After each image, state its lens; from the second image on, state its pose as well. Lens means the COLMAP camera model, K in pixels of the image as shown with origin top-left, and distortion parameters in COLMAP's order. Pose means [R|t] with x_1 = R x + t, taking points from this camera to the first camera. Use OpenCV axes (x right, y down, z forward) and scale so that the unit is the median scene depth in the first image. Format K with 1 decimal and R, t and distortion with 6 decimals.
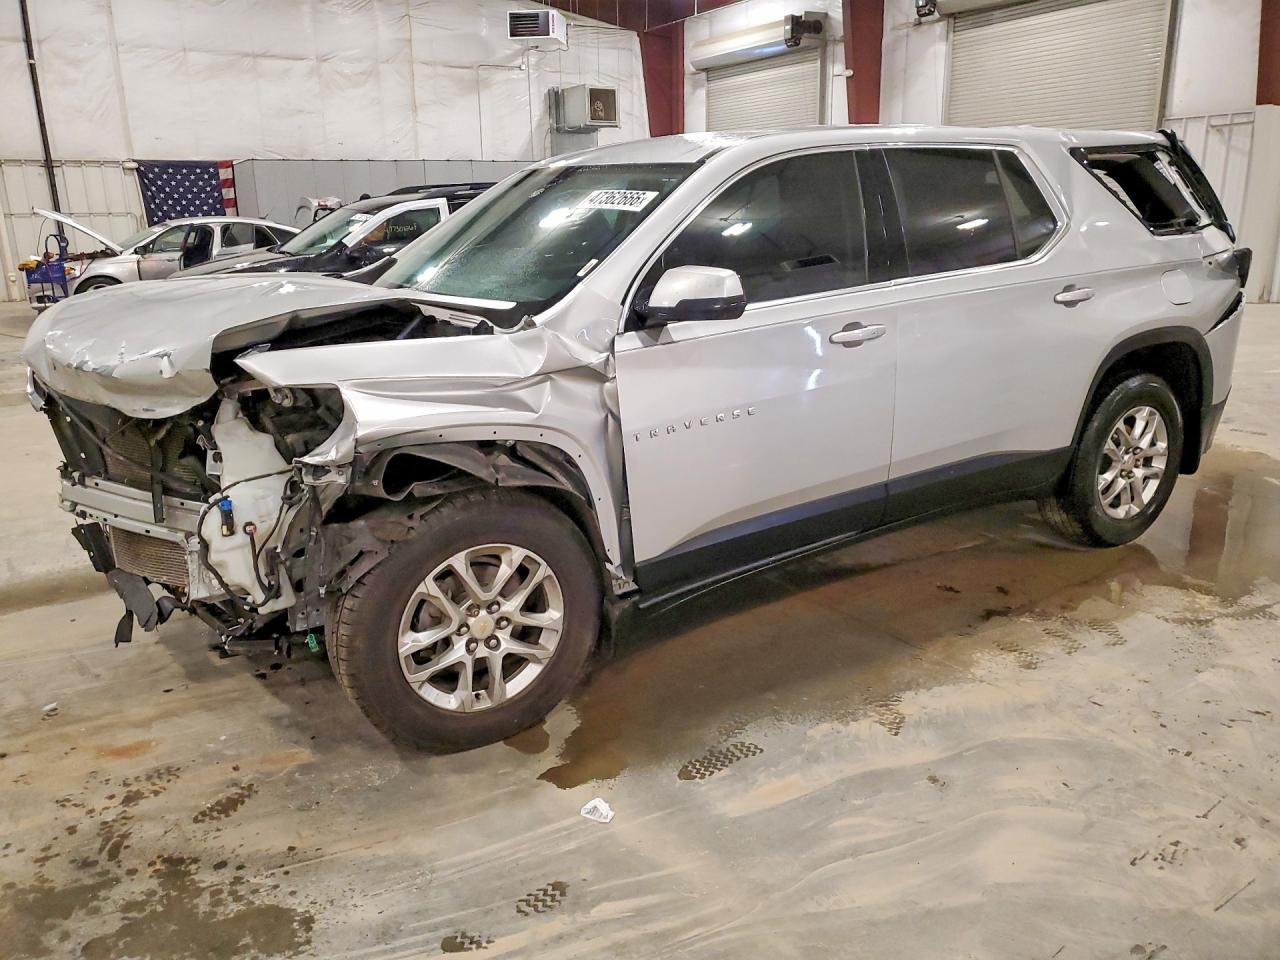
lens RADIAL K [[1079.3, 0, 601.0], [0, 1079.3, 485.7], [0, 0, 1]] dist [0.002728, 0.025046]
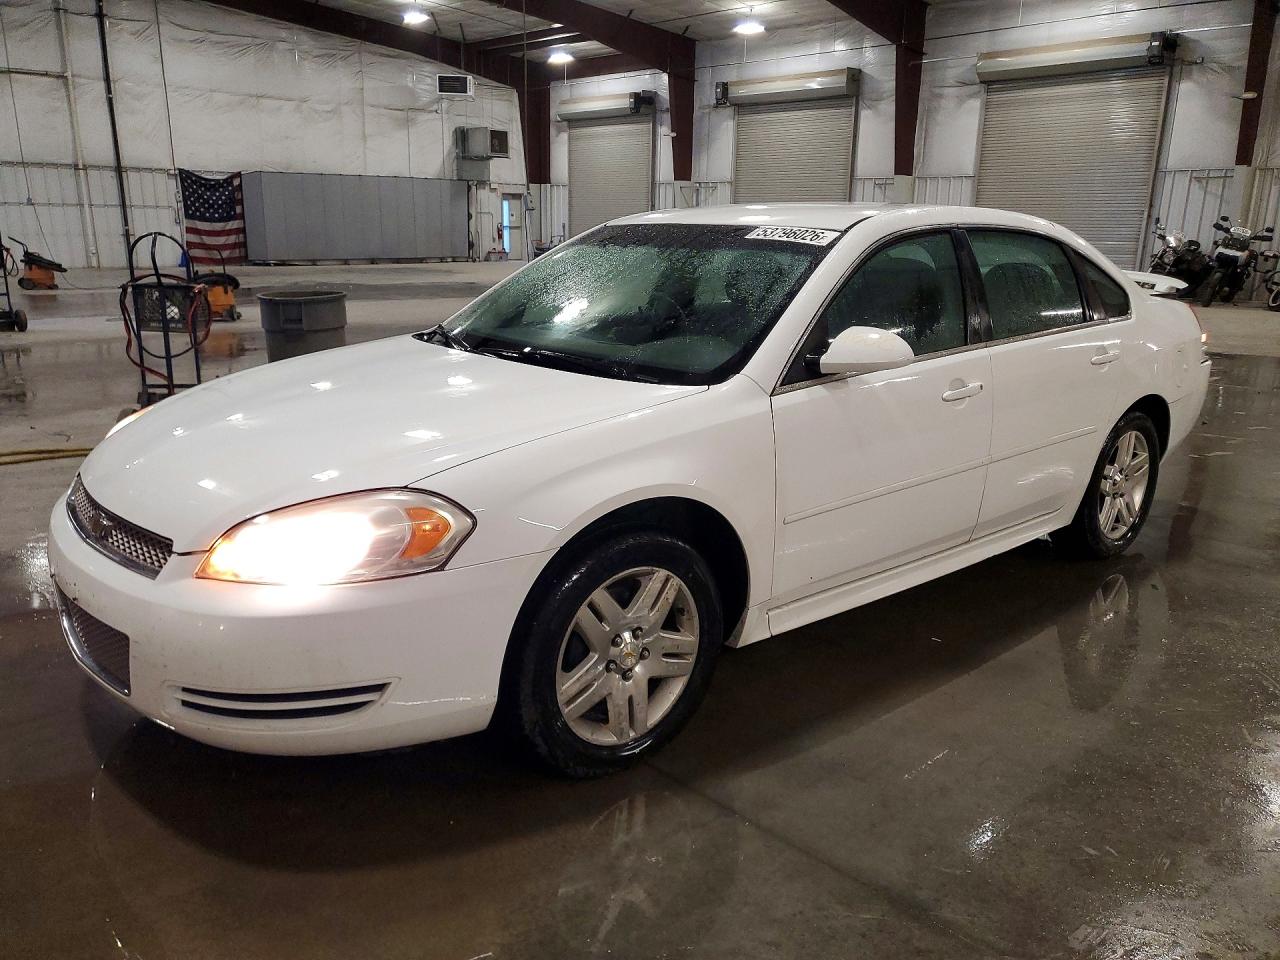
lens RADIAL K [[1079.3, 0, 636.7], [0, 1079.3, 505.3], [0, 0, 1]] dist [0.002728, 0.025046]
pose [[0.972869, -0.024941, 0.230010, -0.168773], [0.023030, 0.999674, 0.010991, 0.115880], [-0.230209, -0.005396, 0.973126, -0.438820]]
